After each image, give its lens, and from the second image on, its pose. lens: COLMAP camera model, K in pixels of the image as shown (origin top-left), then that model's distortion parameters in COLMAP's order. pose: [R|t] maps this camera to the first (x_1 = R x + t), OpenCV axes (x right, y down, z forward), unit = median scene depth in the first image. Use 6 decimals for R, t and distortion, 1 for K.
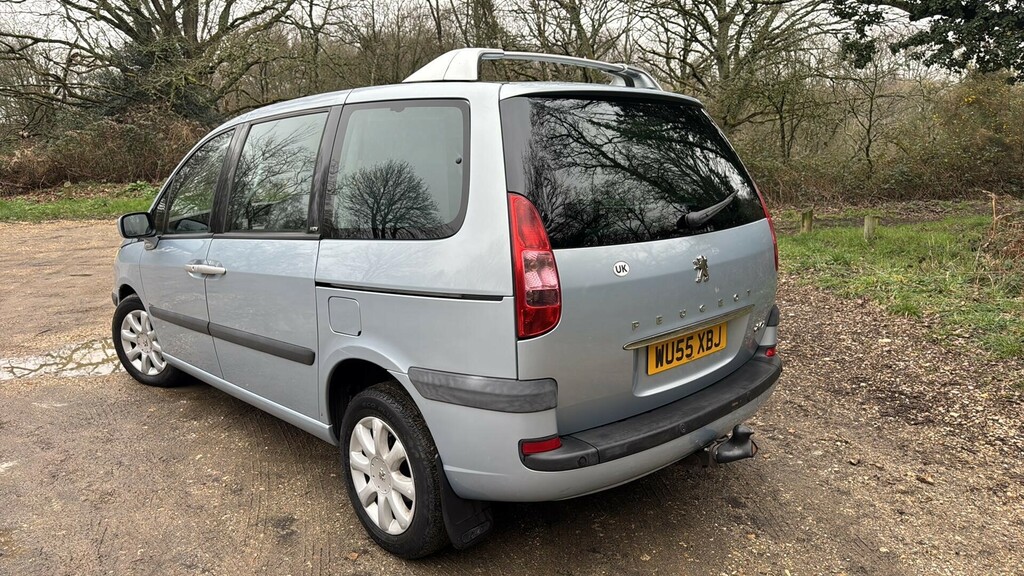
lens RADIAL K [[691.4, 0, 512.0], [0, 691.4, 288.0], [0, 0, 1]] dist [0.102135, -0.145695]
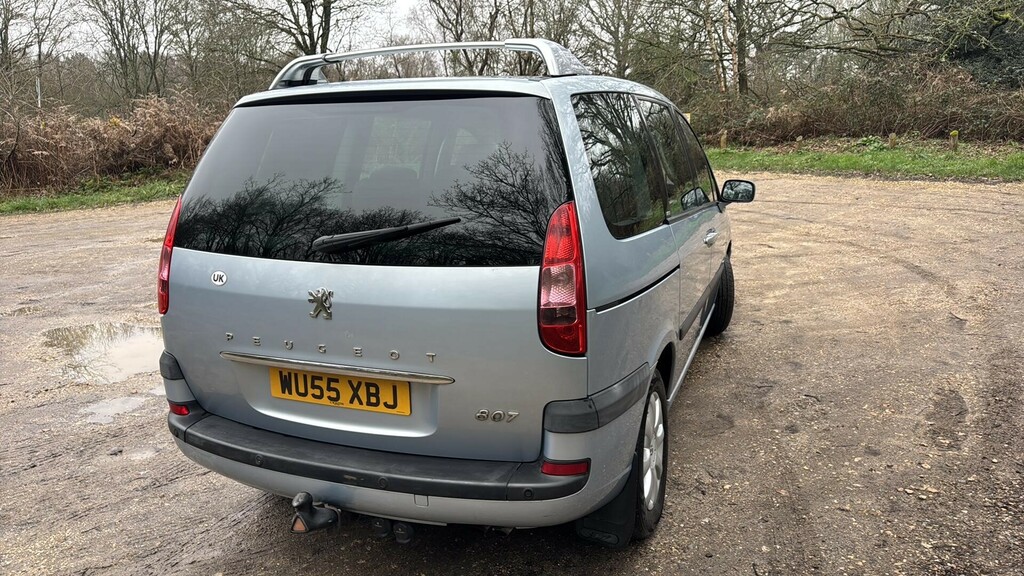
lens RADIAL K [[689.2, 0, 512.0], [0, 689.2, 288.0], [0, 0, 1]] dist [0.053385, -0.069379]
pose [[0.431585, 0.210806, -0.877095, 1.069915], [-0.144253, 0.975927, 0.163578, -0.209075], [0.890464, 0.055926, 0.451605, 0.799442]]
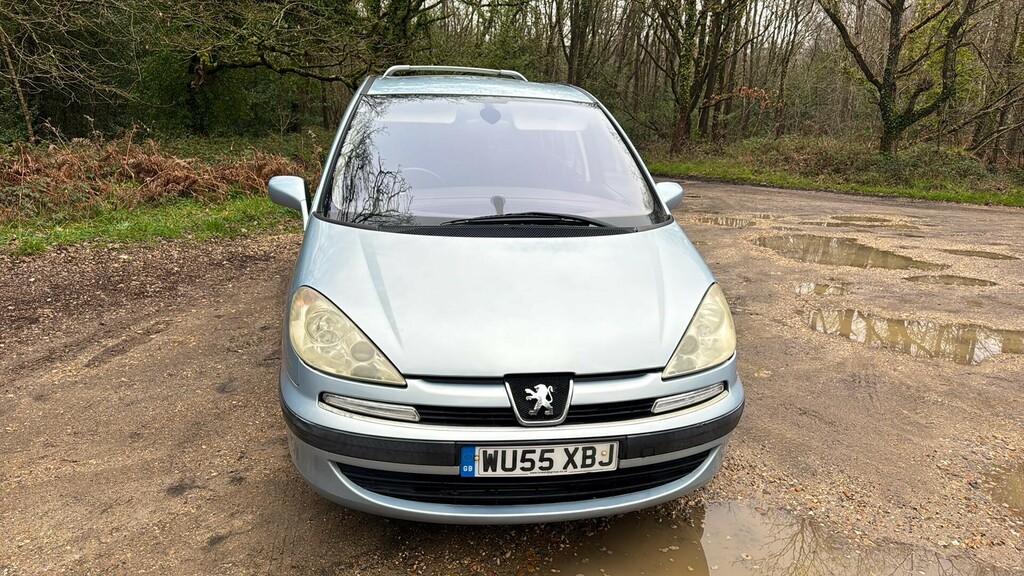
lens RADIAL K [[691.4, 0, 512.0], [0, 691.4, 288.0], [0, 0, 1]] dist [0.102135, -0.145695]
pose [[-0.824492, -0.152528, 0.544929, -1.383920], [0.083897, 0.919396, 0.384281, -0.557158], [-0.559620, 0.362554, -0.745238, 2.908494]]
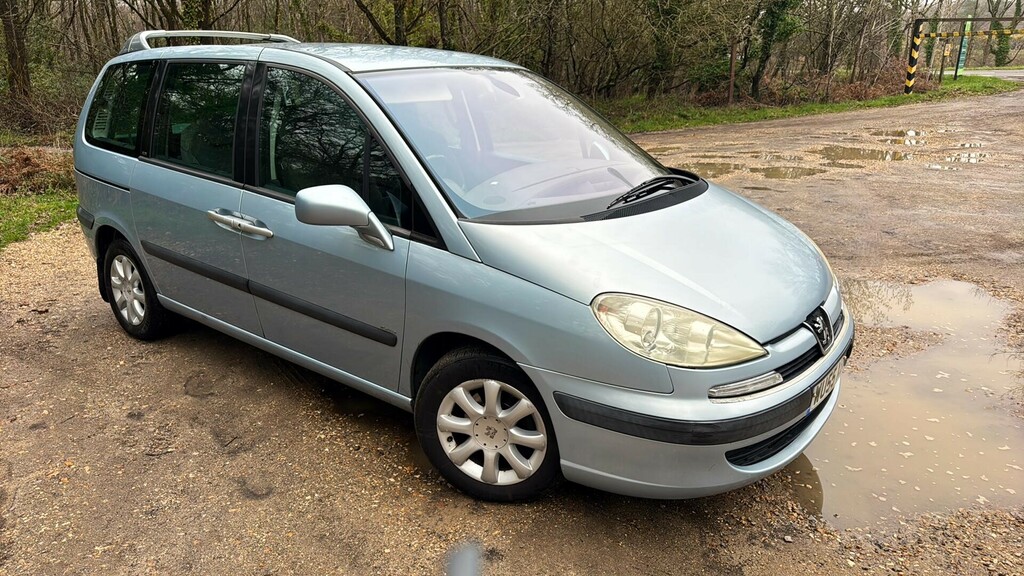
lens RADIAL K [[691.4, 0, 512.0], [0, 691.4, 288.0], [0, 0, 1]] dist [0.102135, -0.145695]
pose [[-0.987248, 0.077867, -0.138843, -0.366266], [0.004064, 0.884244, 0.467008, -0.619920], [0.159136, 0.460489, -0.873285, 3.078145]]
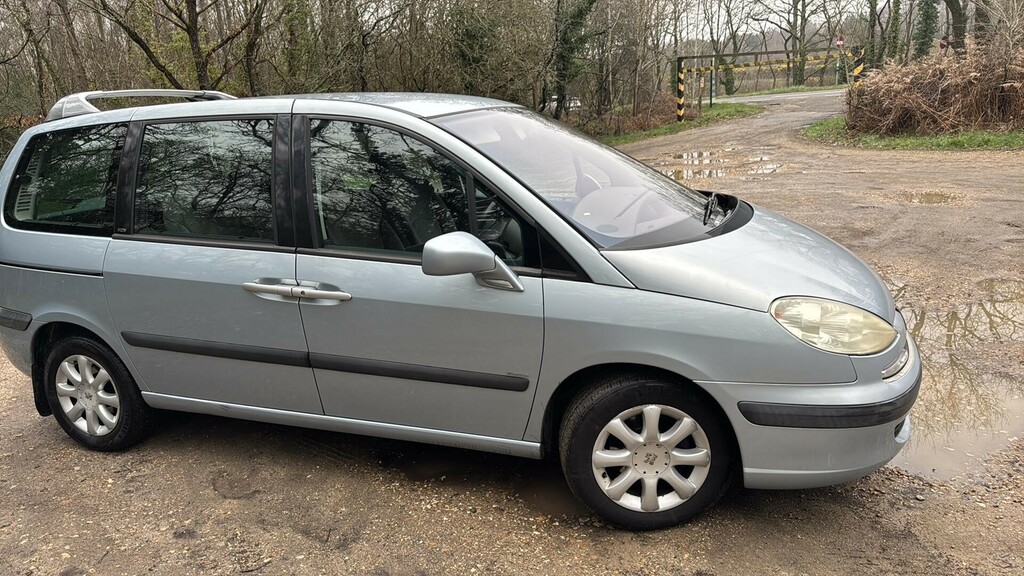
lens RADIAL K [[689.2, 0, 512.0], [0, 689.2, 288.0], [0, 0, 1]] dist [0.053385, -0.069379]
pose [[-0.886866, 0.196853, -0.417992, 0.091818], [0.007668, 0.910840, 0.412688, -0.600645], [0.461962, 0.362794, -0.809303, 2.913065]]
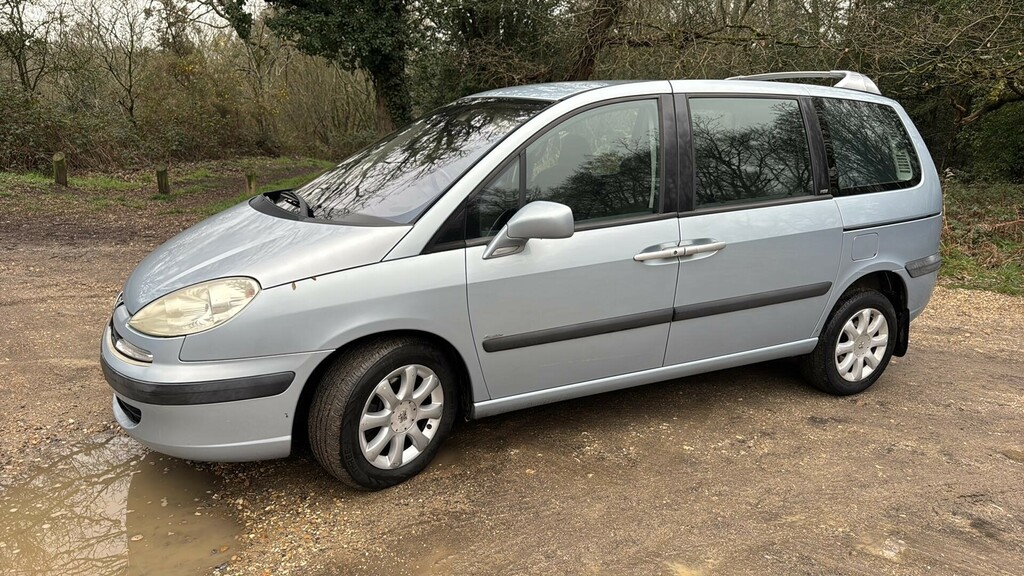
lens RADIAL K [[691.4, 0, 512.0], [0, 691.4, 288.0], [0, 0, 1]] dist [0.102135, -0.145695]
pose [[0.287225, -0.194834, 0.937839, -1.880807], [0.135237, 0.977536, 0.161663, -0.217662], [-0.948268, 0.080397, 0.307121, 1.265334]]
